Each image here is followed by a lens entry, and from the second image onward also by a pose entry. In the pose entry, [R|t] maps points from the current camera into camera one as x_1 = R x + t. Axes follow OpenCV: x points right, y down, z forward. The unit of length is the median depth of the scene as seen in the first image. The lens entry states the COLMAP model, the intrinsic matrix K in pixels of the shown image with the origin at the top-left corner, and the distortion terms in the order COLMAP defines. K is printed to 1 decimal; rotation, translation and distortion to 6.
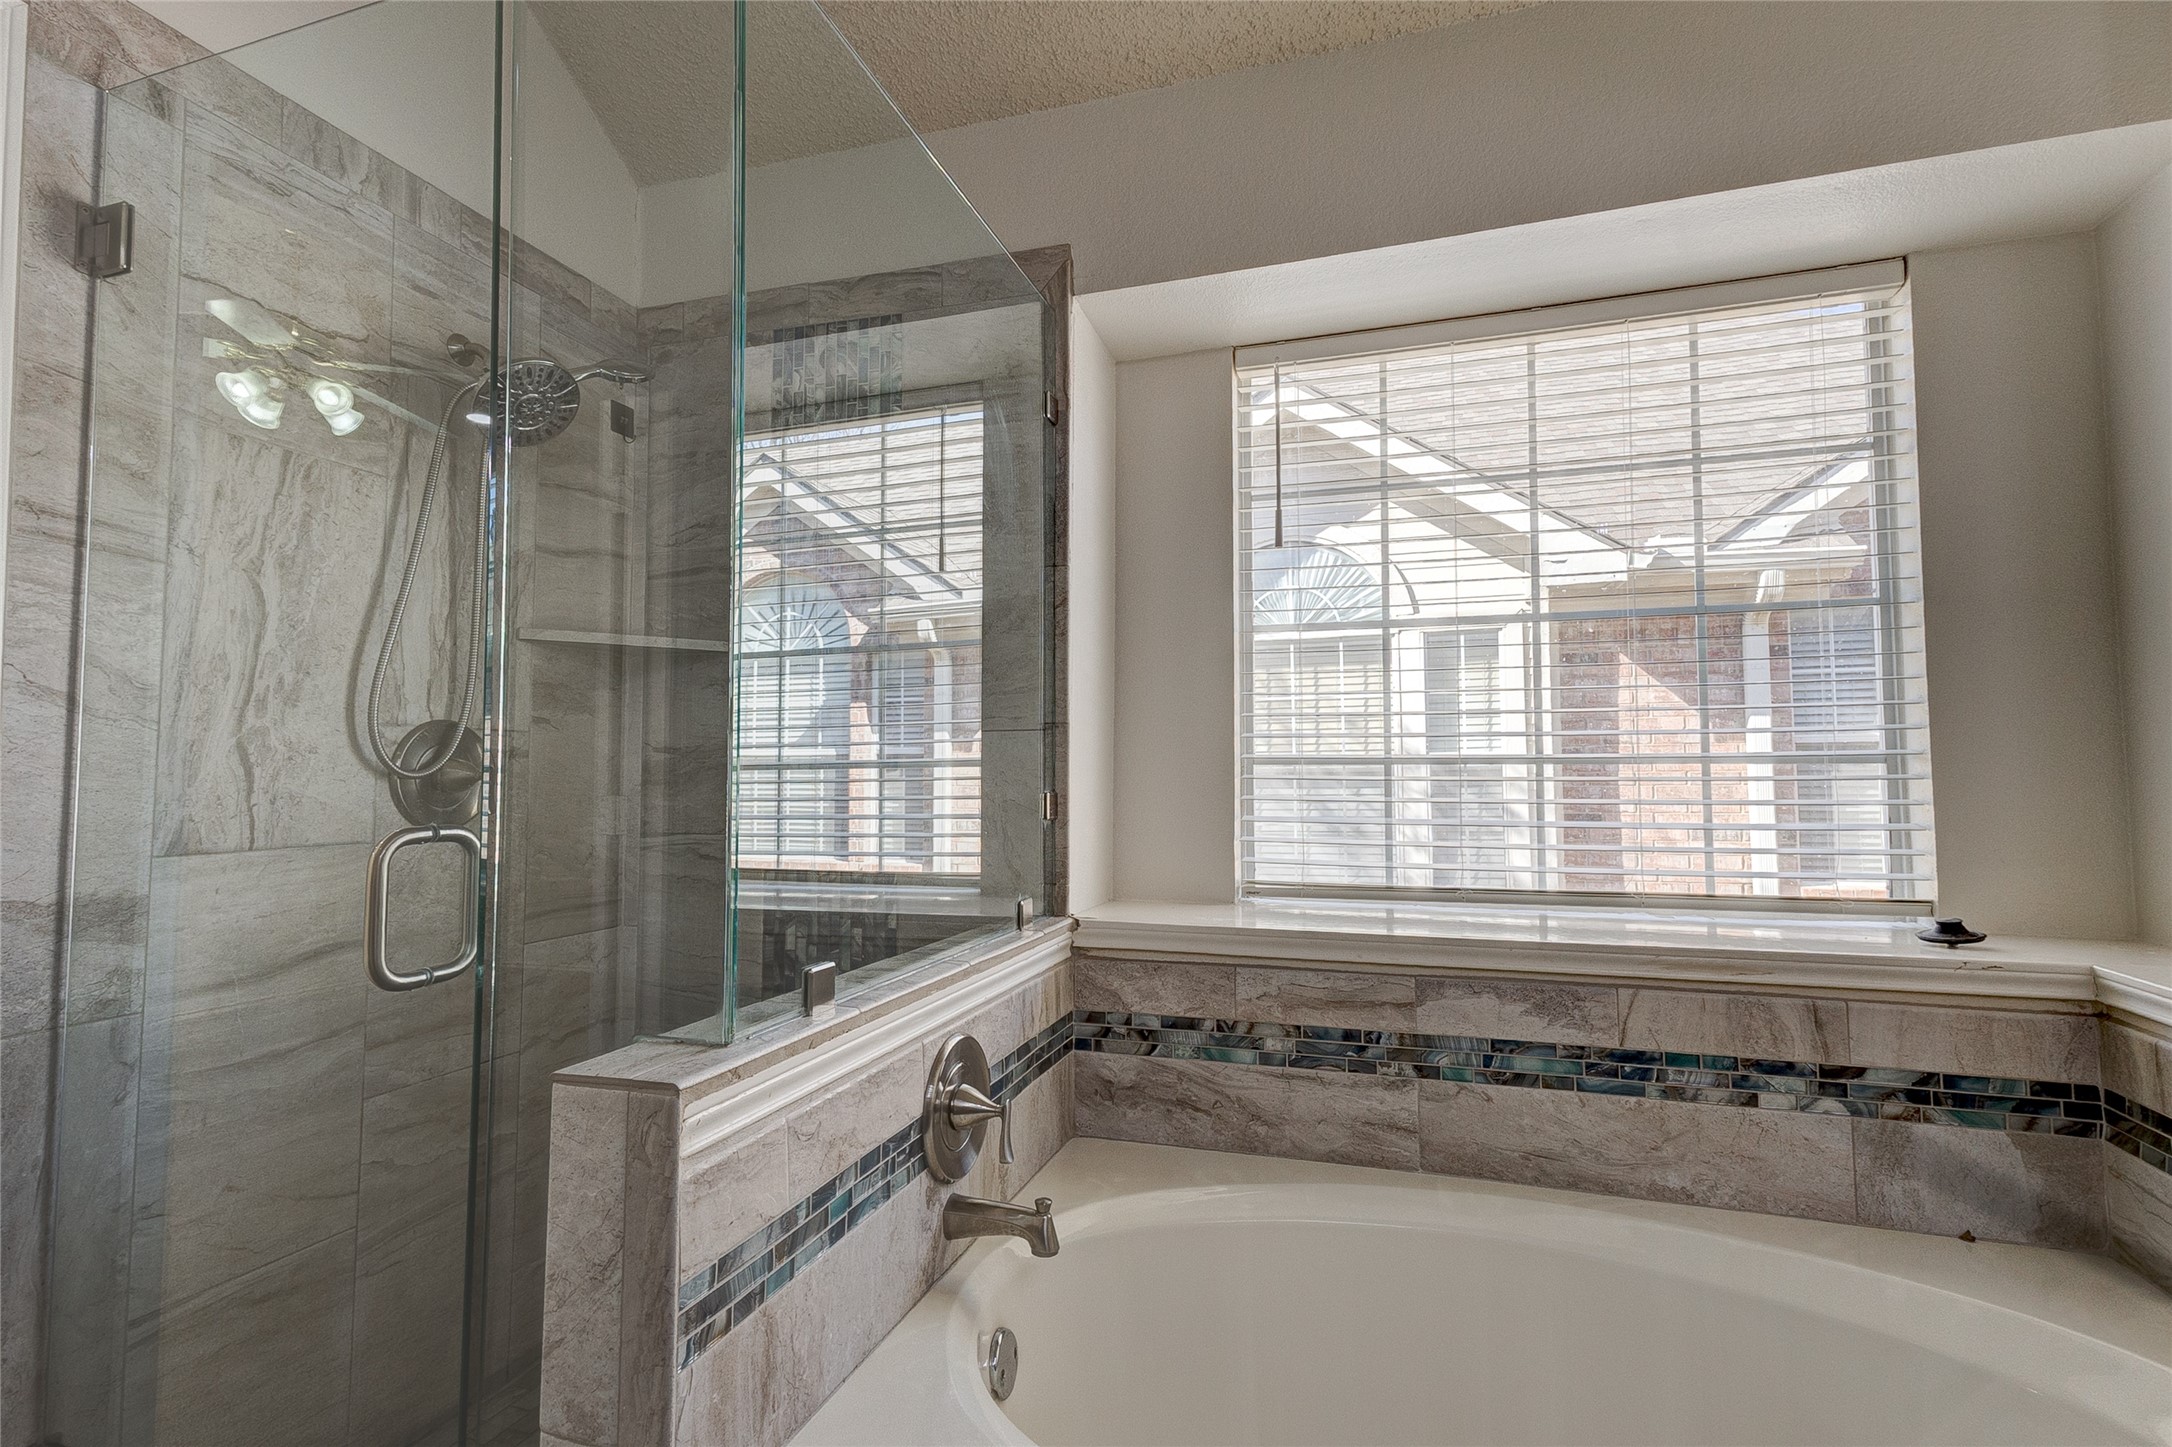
lens RADIAL K [[1010.3, 0, 1089.1], [0, 1010.3, 725.9], [0, 0, 1]] dist [0.023789, -0.006236]
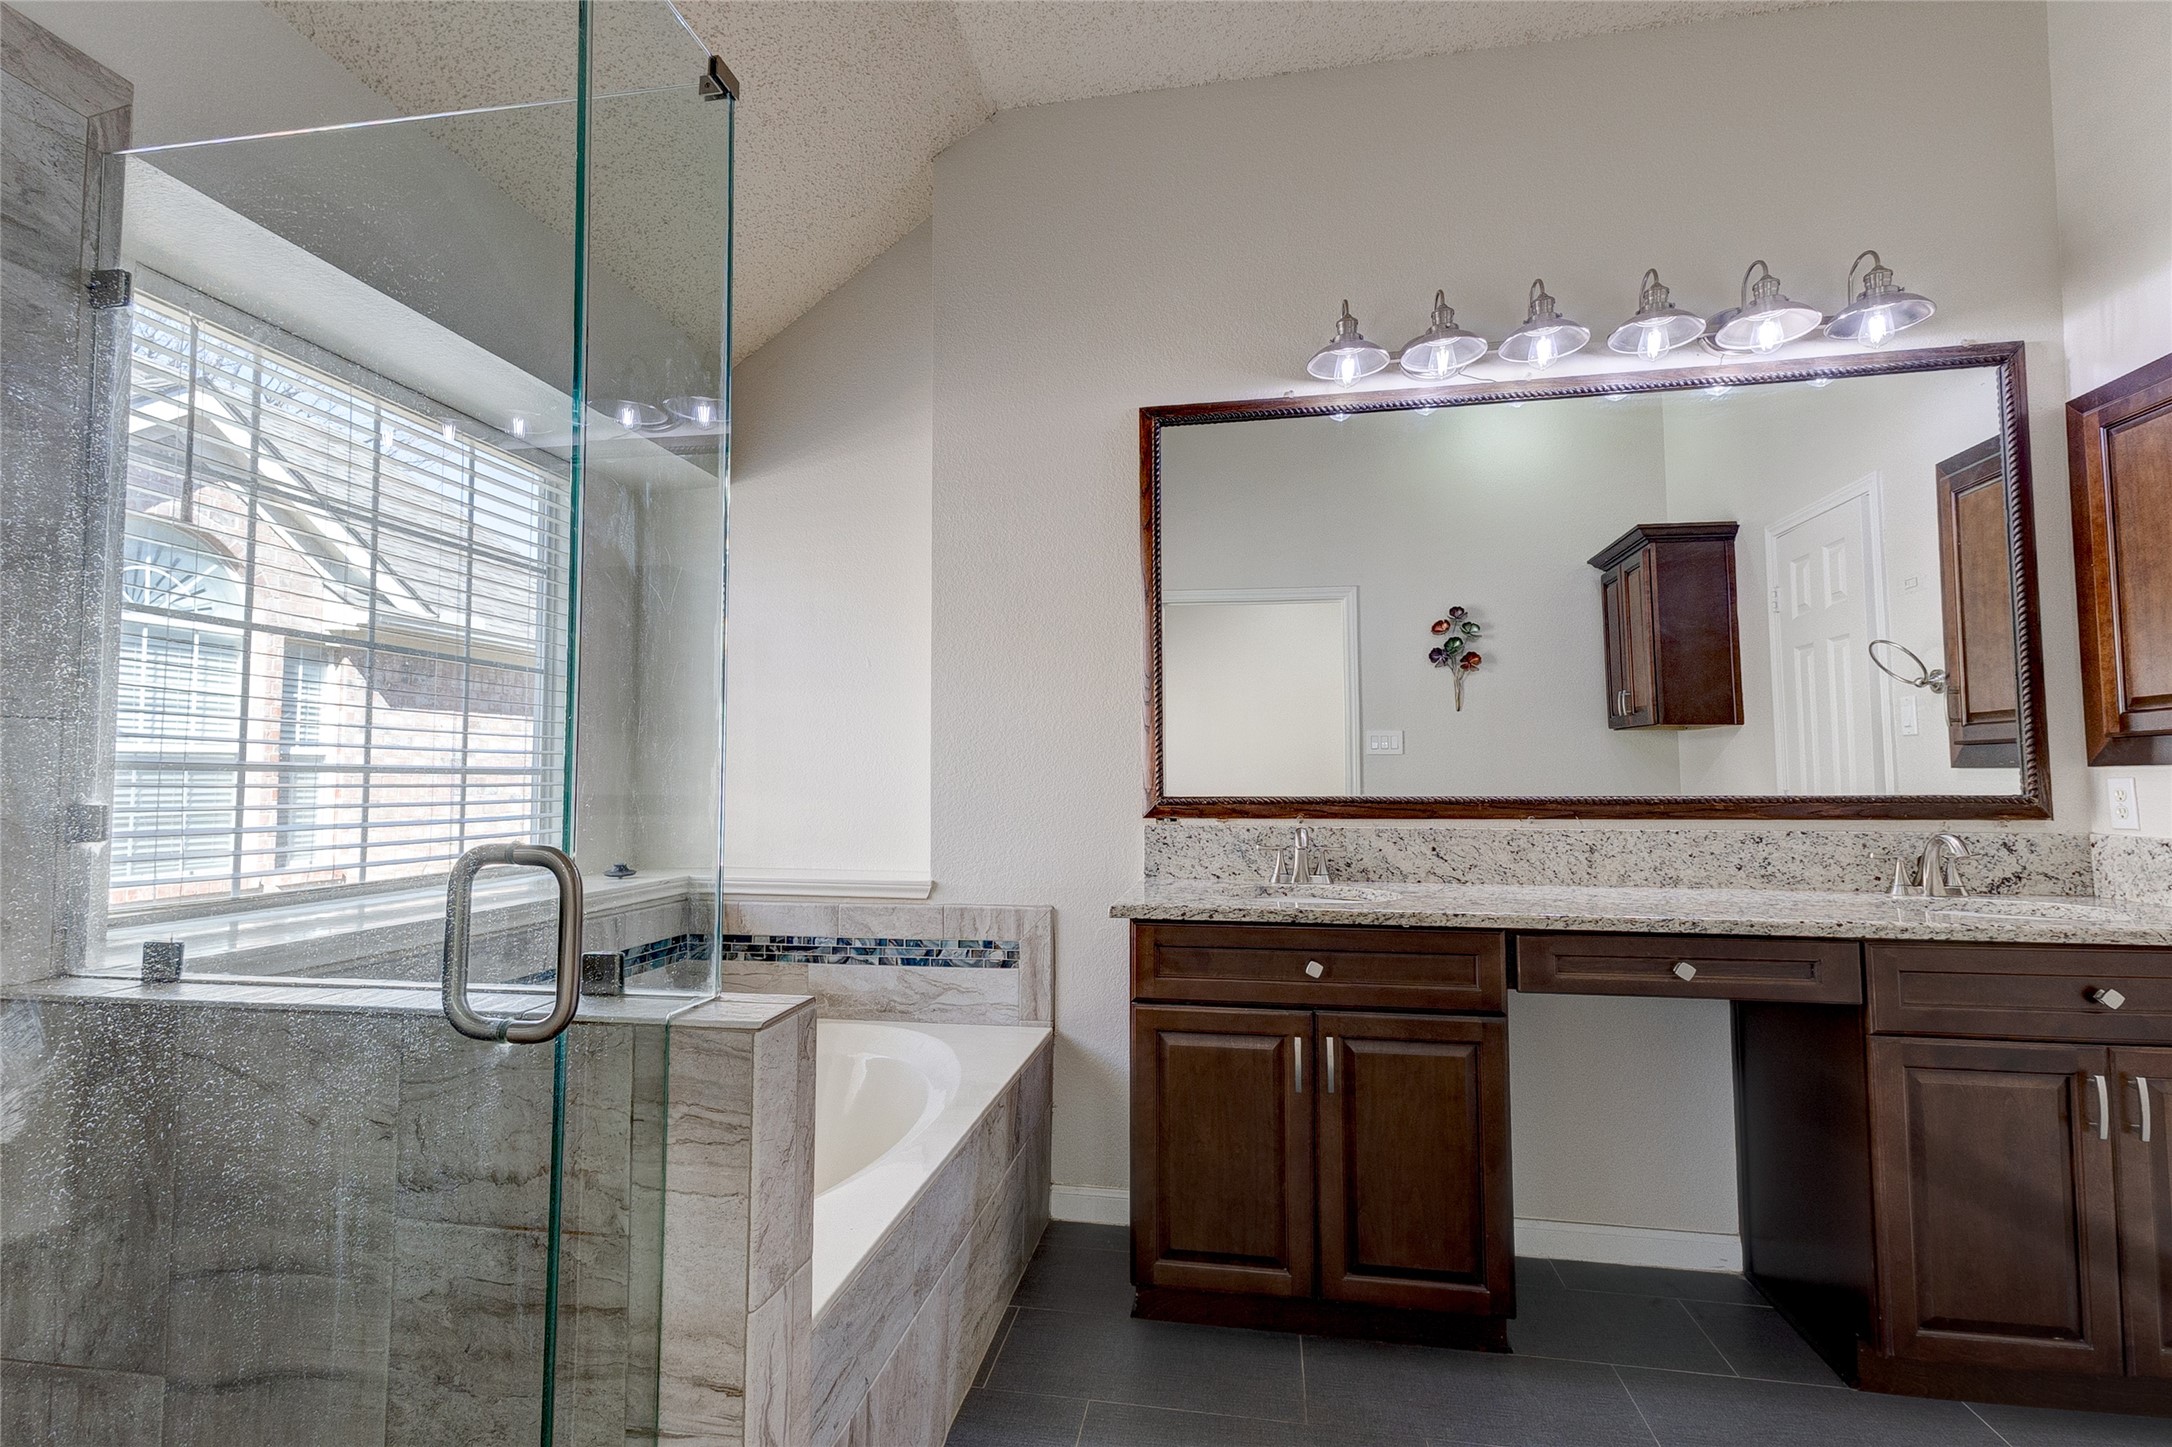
lens RADIAL K [[1021.6, 0, 1086.2], [0, 1021.6, 723.9], [0, 0, 1]] dist [0.030759, -0.010491]
pose [[-0.138500, 0.059326, 0.988584, -0.973973], [-0.048350, 0.996609, -0.066581, 0.024483], [-0.989181, -0.057019, -0.135162, 0.418852]]
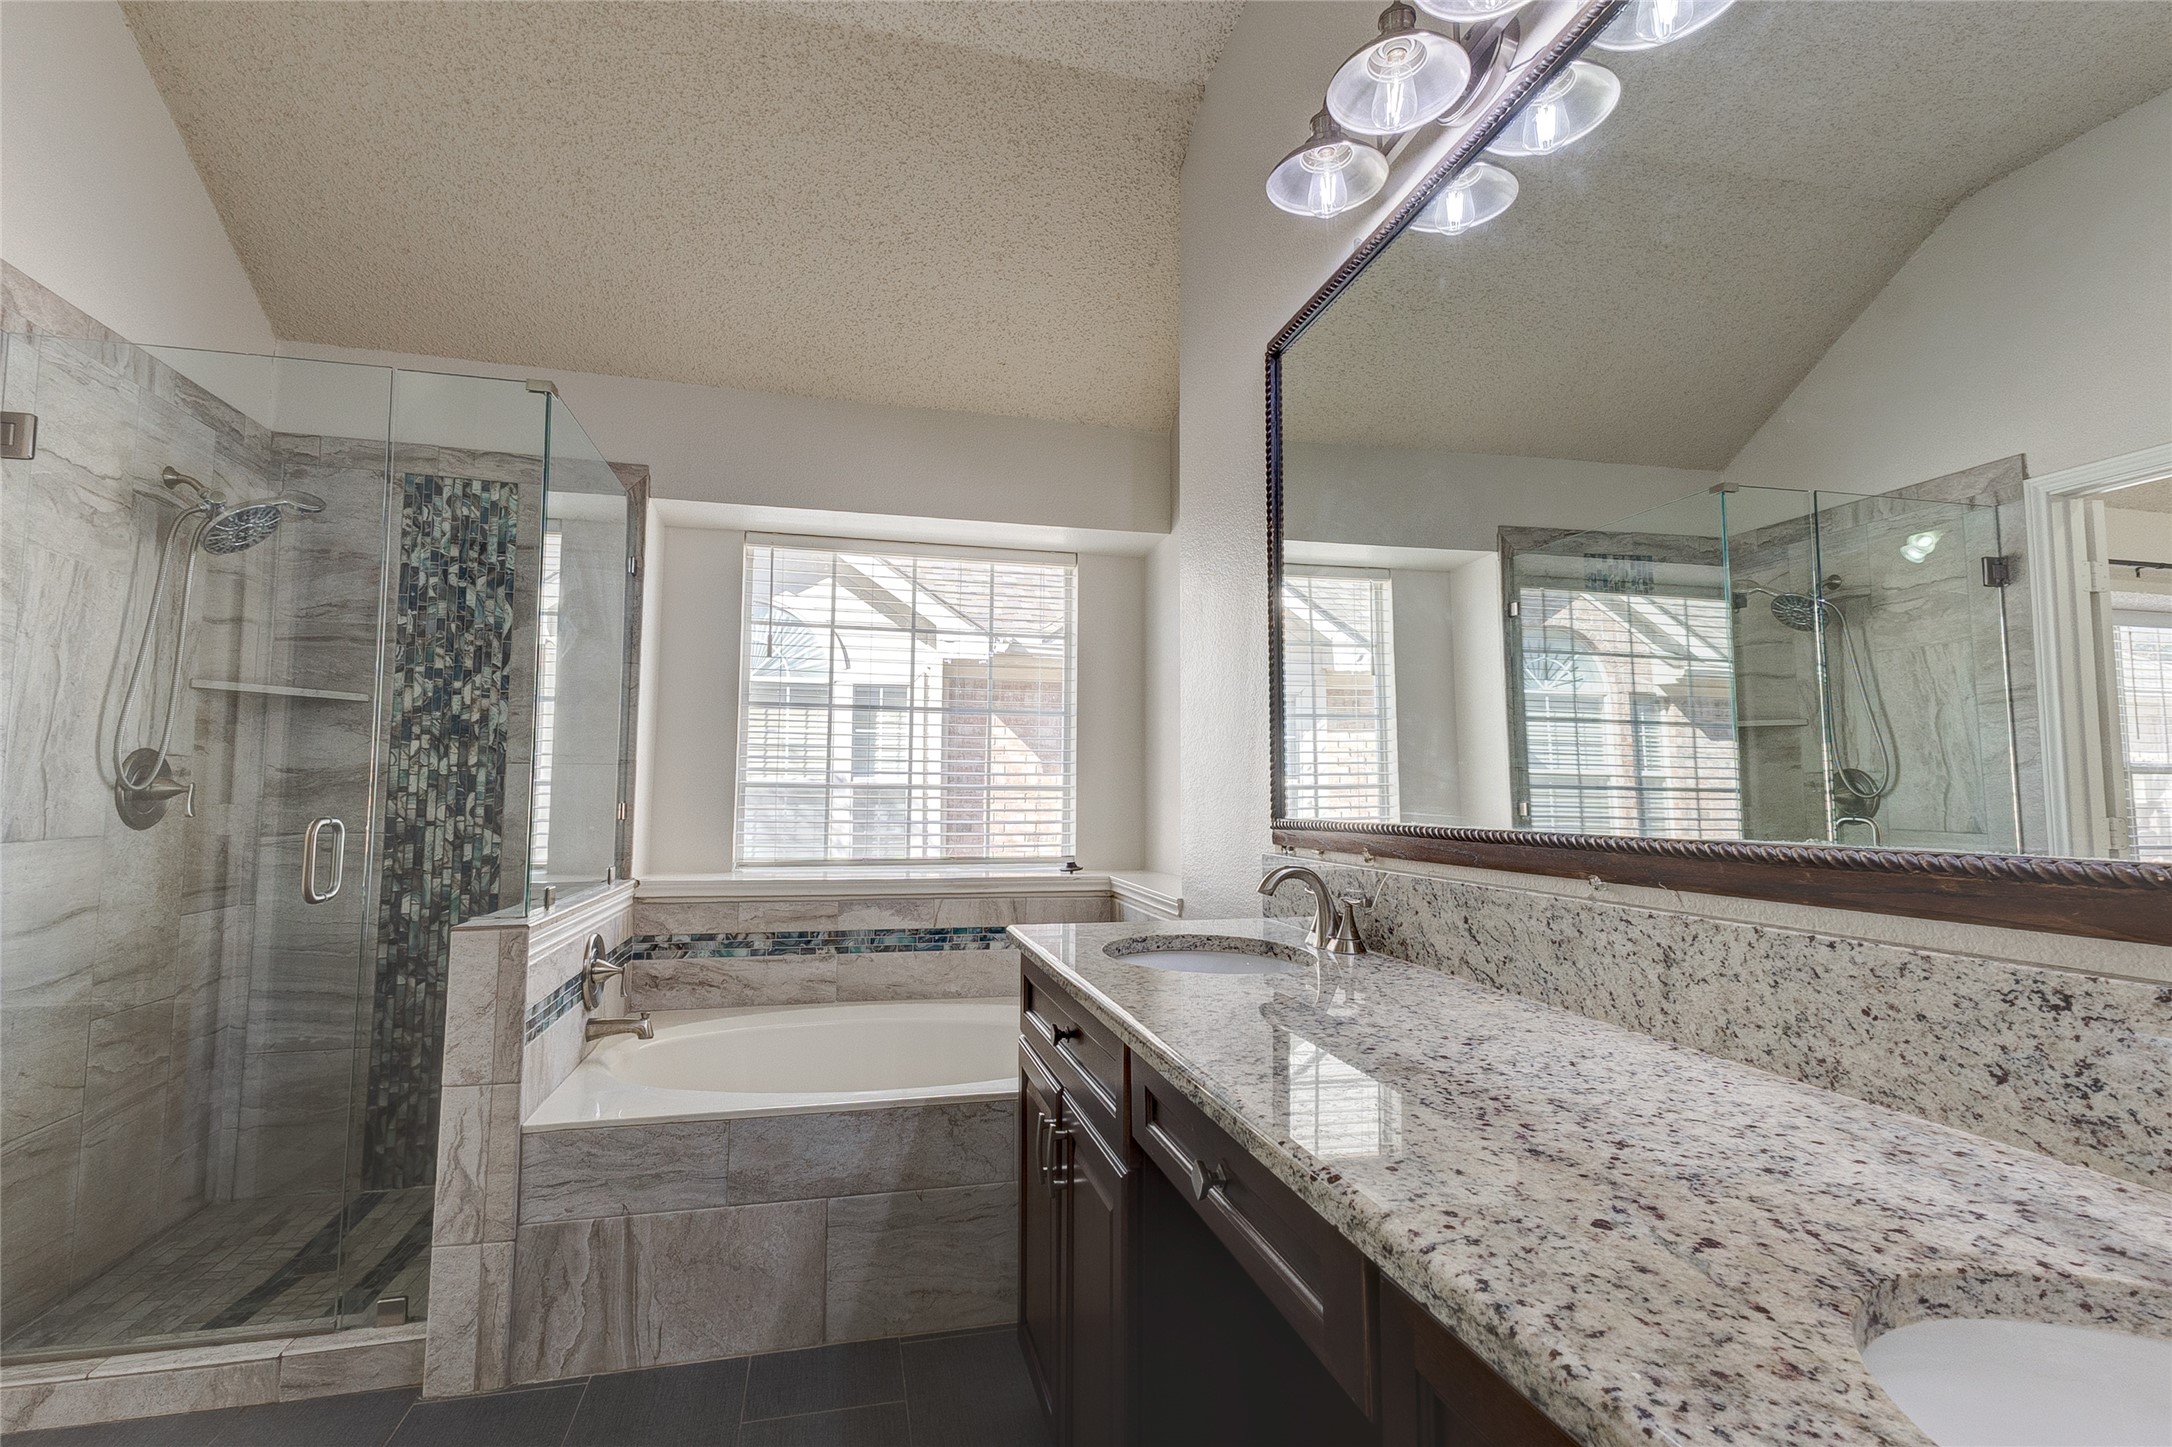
lens RADIAL K [[1009.7, 0, 1083.4], [0, 1009.7, 722.9], [0, 0, 1]] dist [0.026938, -0.007152]
pose [[0.855197, 0.047189, 0.516150, -0.279907], [-0.036981, 0.998864, -0.030048, -0.046199], [-0.516982, 0.006609, 0.855971, -0.861135]]
